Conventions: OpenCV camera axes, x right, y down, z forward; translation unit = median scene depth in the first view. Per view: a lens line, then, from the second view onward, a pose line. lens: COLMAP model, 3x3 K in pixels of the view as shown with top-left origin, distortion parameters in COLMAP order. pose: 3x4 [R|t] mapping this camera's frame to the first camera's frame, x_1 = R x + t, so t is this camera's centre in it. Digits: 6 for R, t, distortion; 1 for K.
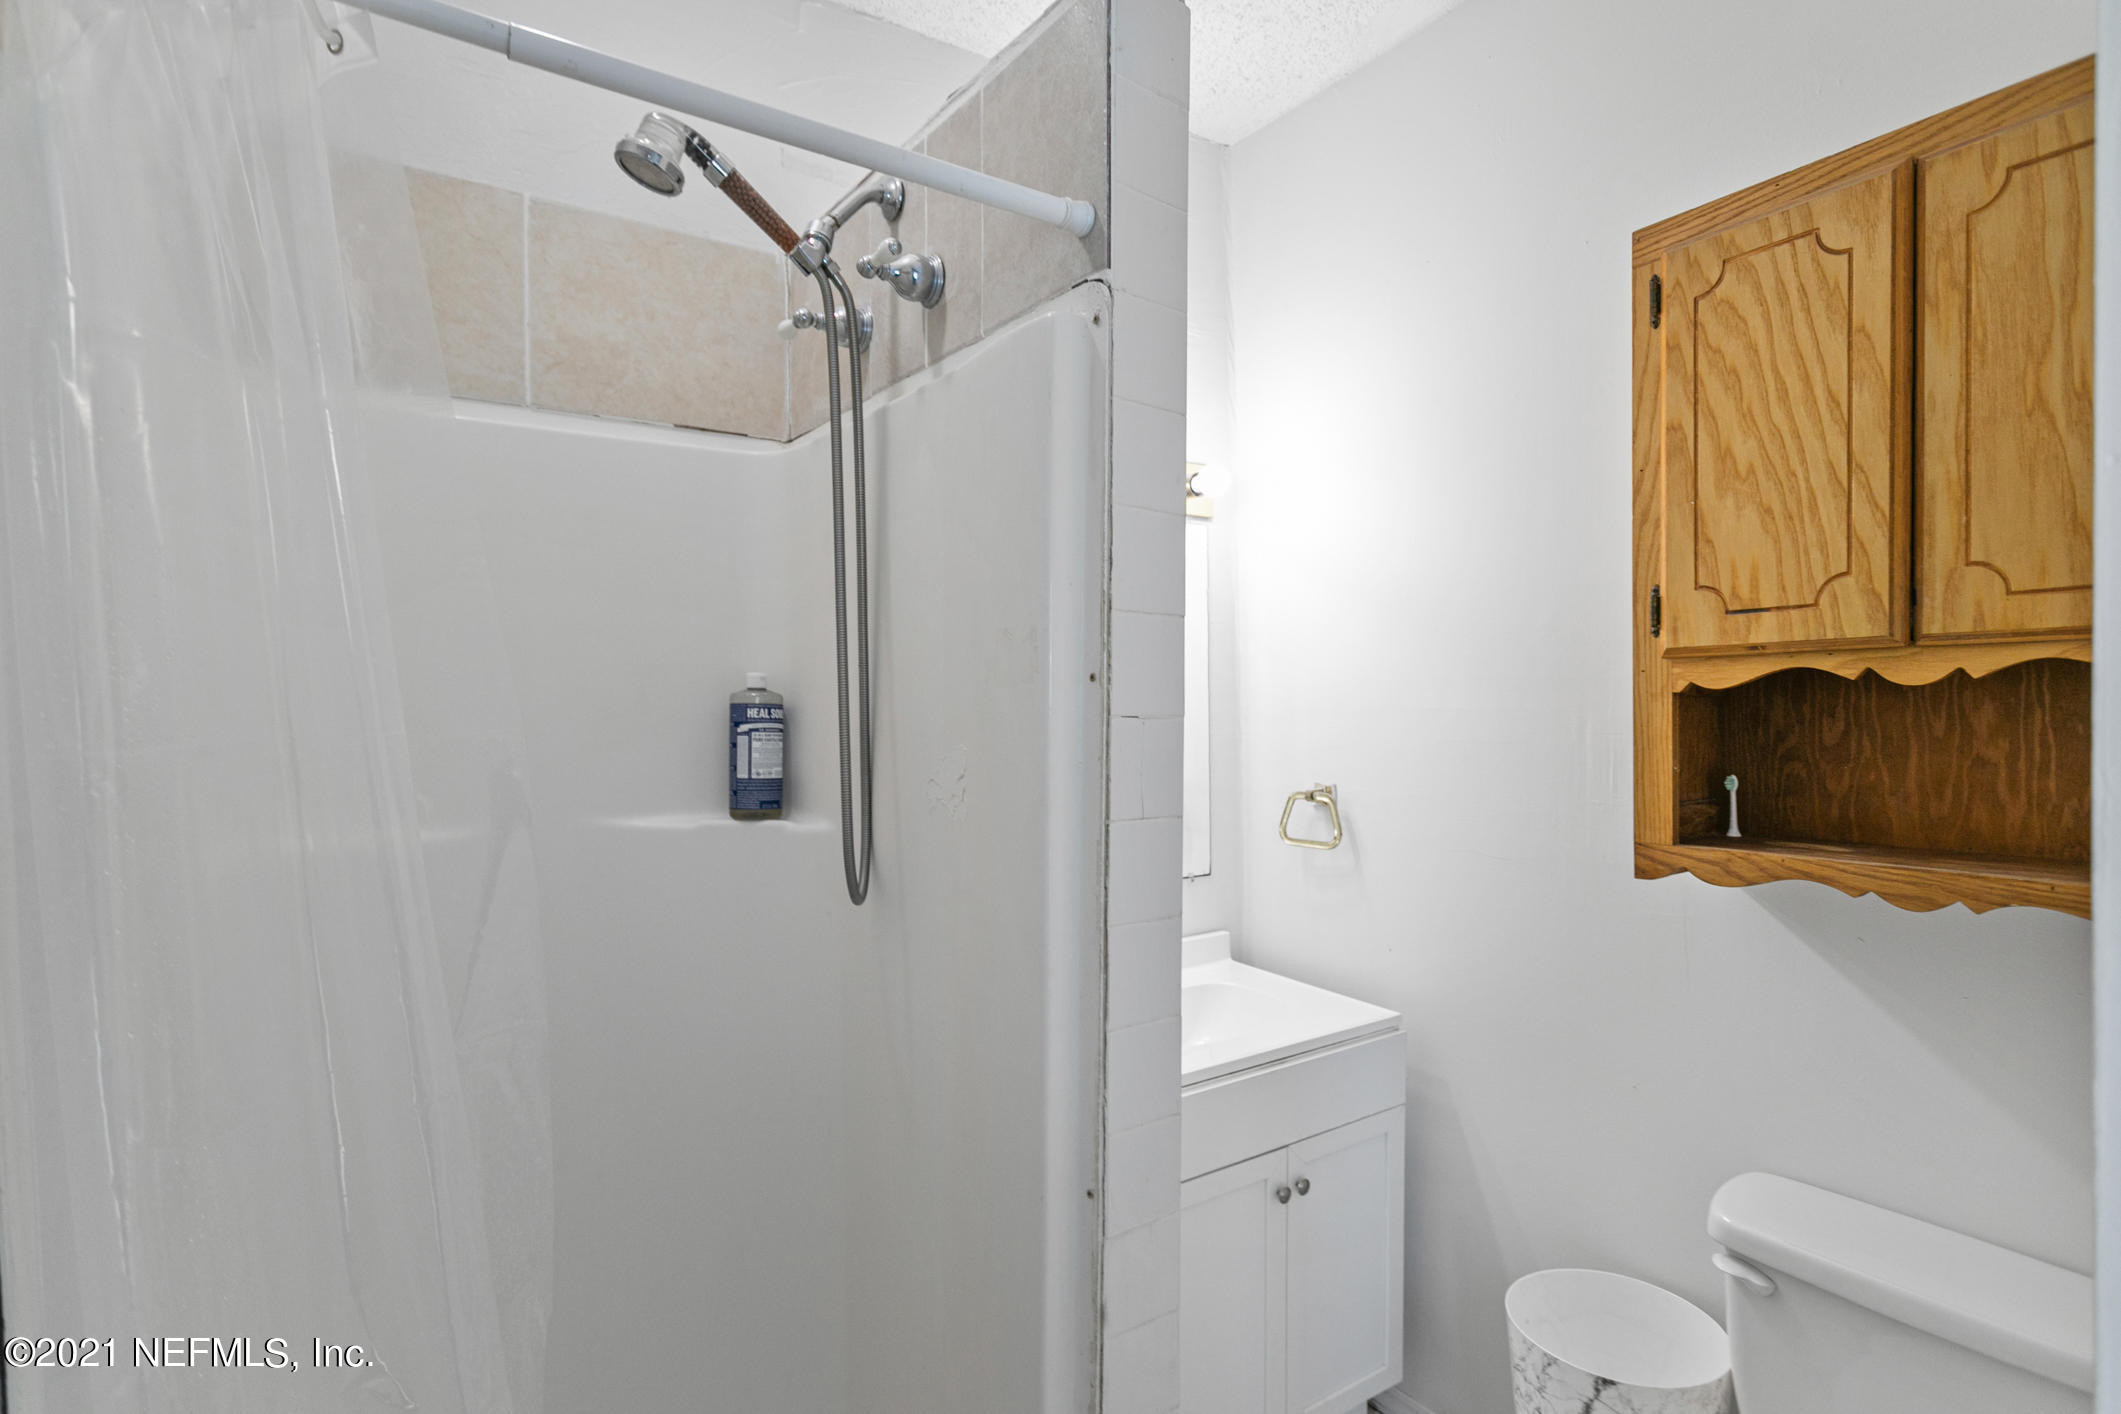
lens RADIAL K [[1015.2, 0, 1063.9], [0, 1015.2, 713.9], [0, 0, 1]] dist [0.000654, -0.000033]
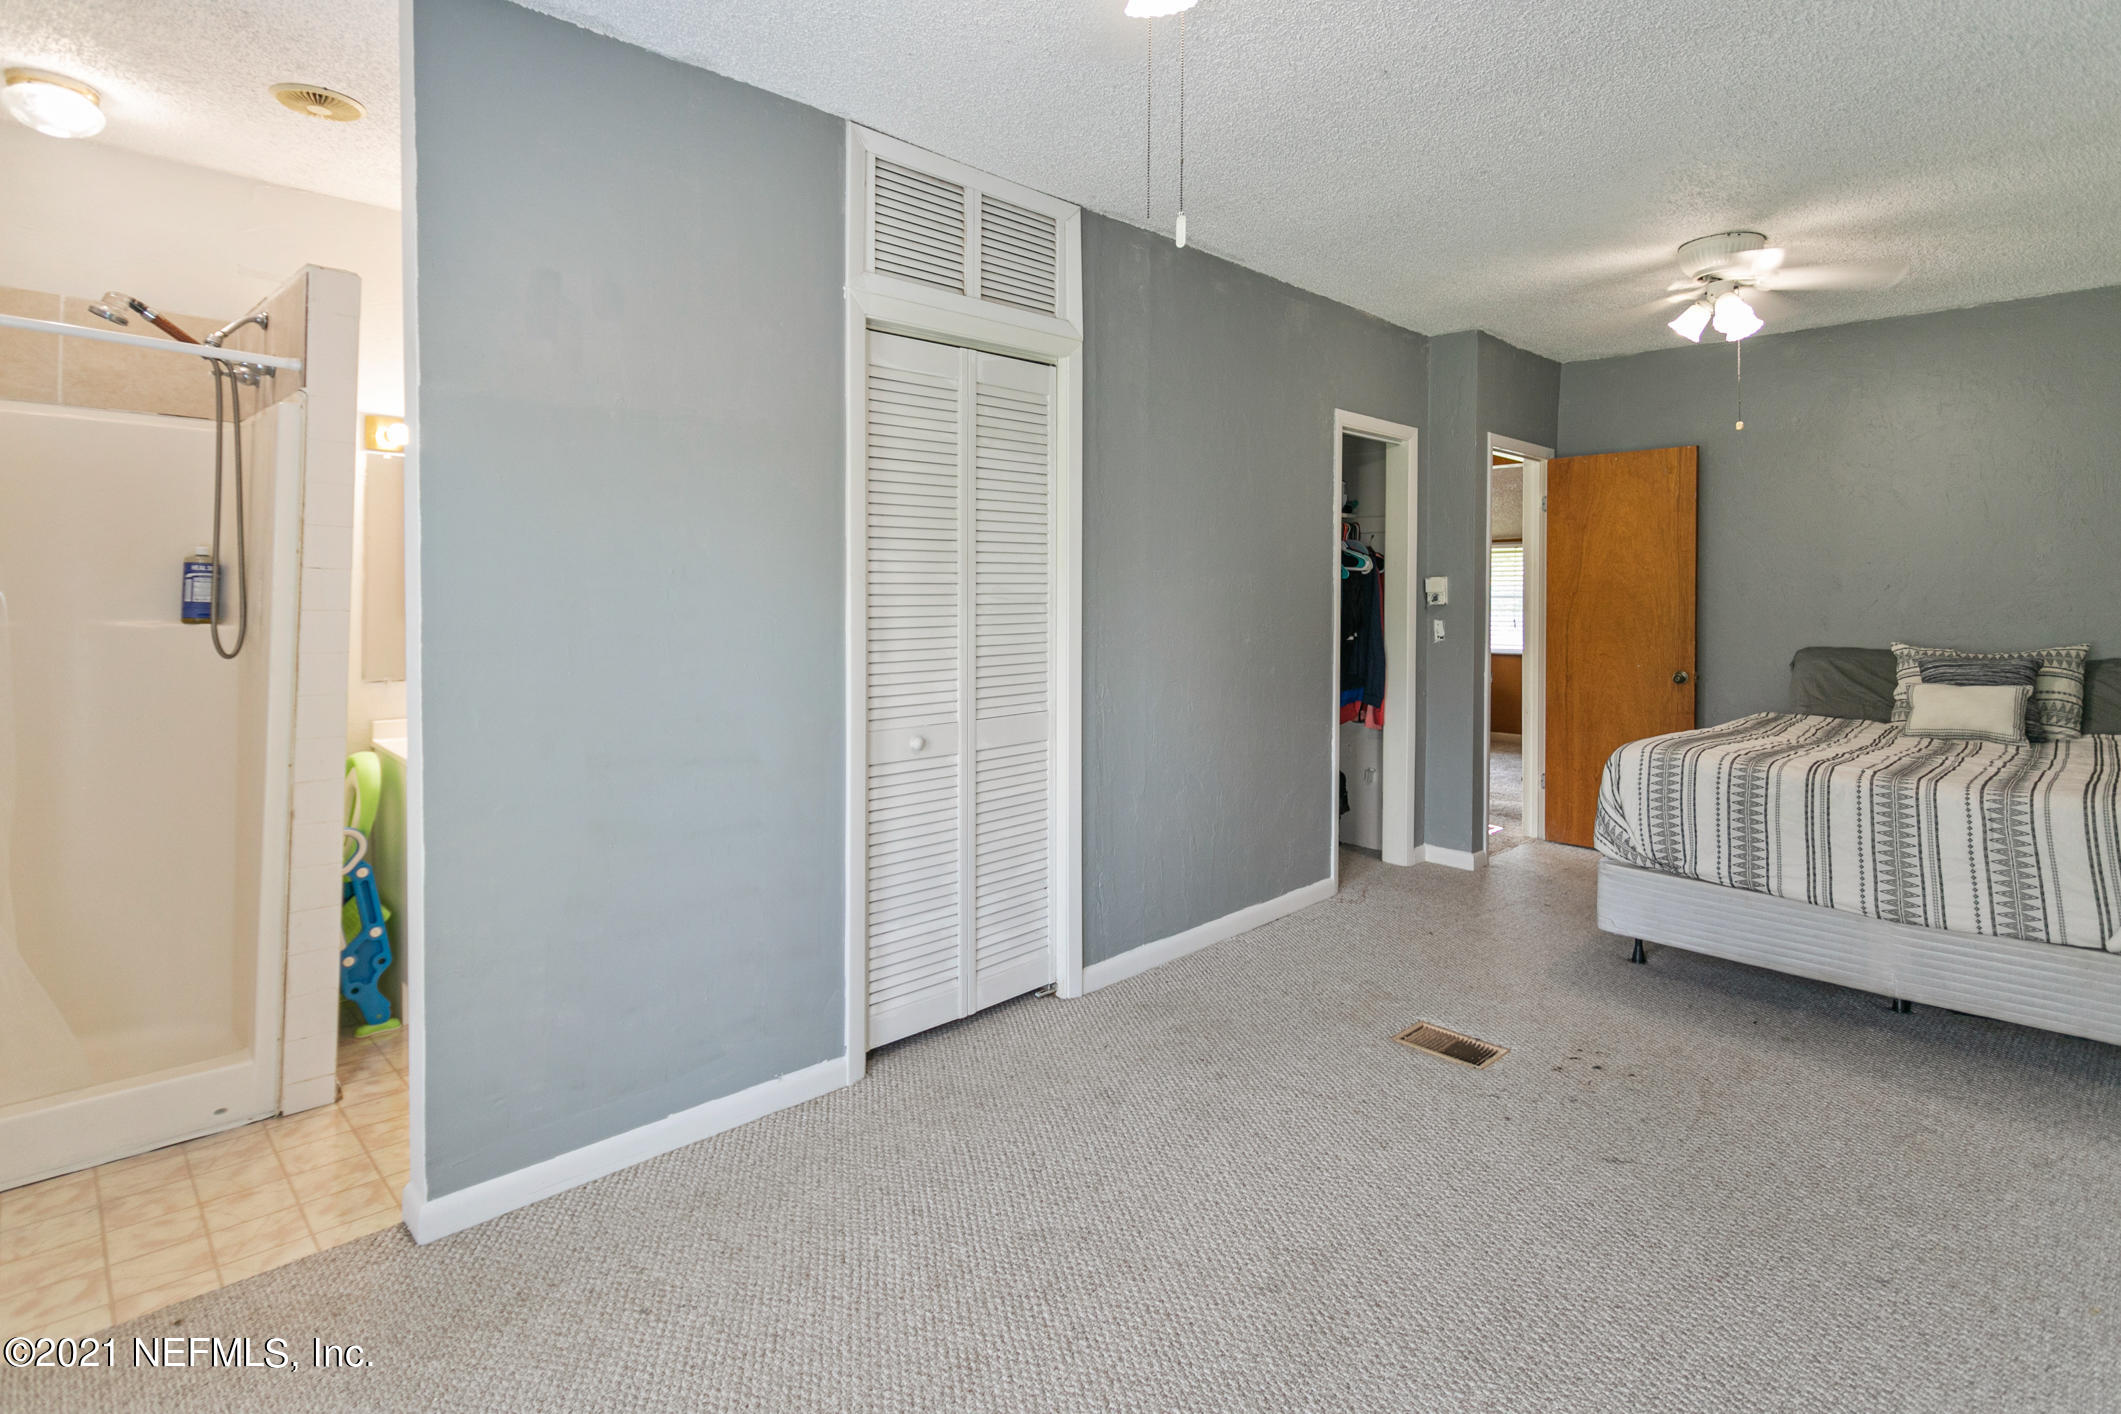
lens RADIAL K [[1006.2, 0, 1067.0], [0, 1006.2, 581.6], [0, 0, 1]] dist [0.002825, 0.000571]
pose [[0.980925, 0.022977, 0.193025, 0.975860], [-0.018960, 0.999564, -0.022631, 0.039115], [-0.193461, 0.018539, 0.980933, -1.230315]]
